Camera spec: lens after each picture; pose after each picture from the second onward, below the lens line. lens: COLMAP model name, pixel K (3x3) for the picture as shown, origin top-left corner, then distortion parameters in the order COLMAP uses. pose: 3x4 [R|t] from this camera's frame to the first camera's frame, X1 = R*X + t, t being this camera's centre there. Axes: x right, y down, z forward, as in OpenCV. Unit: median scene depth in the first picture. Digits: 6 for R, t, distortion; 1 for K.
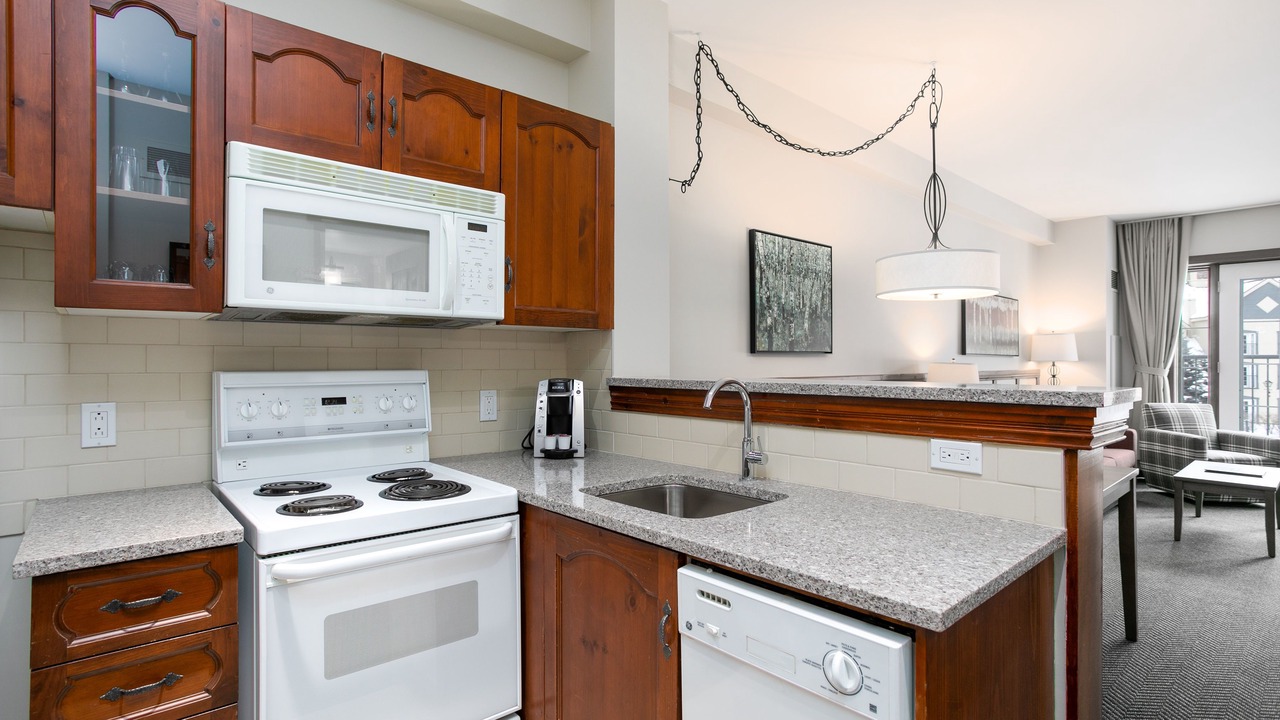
lens RADIAL K [[635.9, 0, 640.0], [0, 635.9, 360.0], [0, 0, 1]] dist [0.000547, 0.000088]
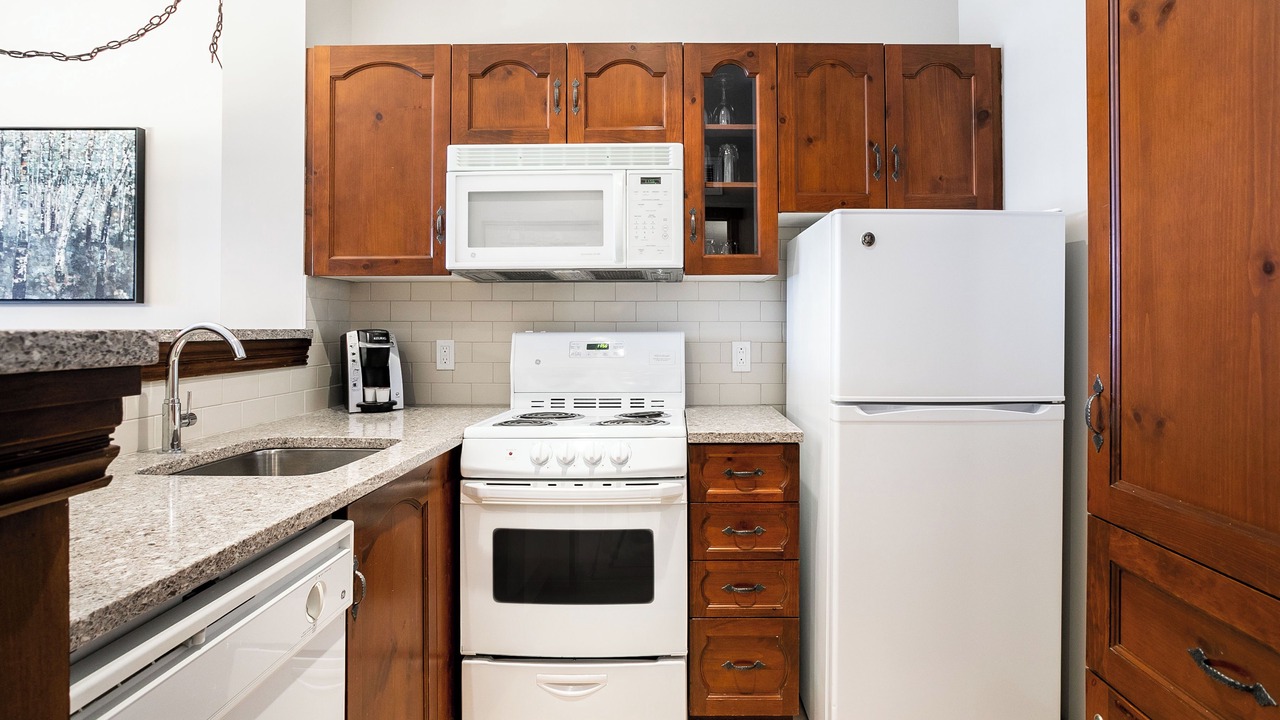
lens RADIAL K [[561.1, 0, 641.8], [0, 561.1, 303.1], [0, 0, 1]] dist [-0.003823, -0.000406]
pose [[0.749903, -0.010004, -0.661473, 0.726328], [0.005571, 0.999946, -0.008808, -0.000638], [0.661525, 0.002920, 0.749918, 0.652901]]
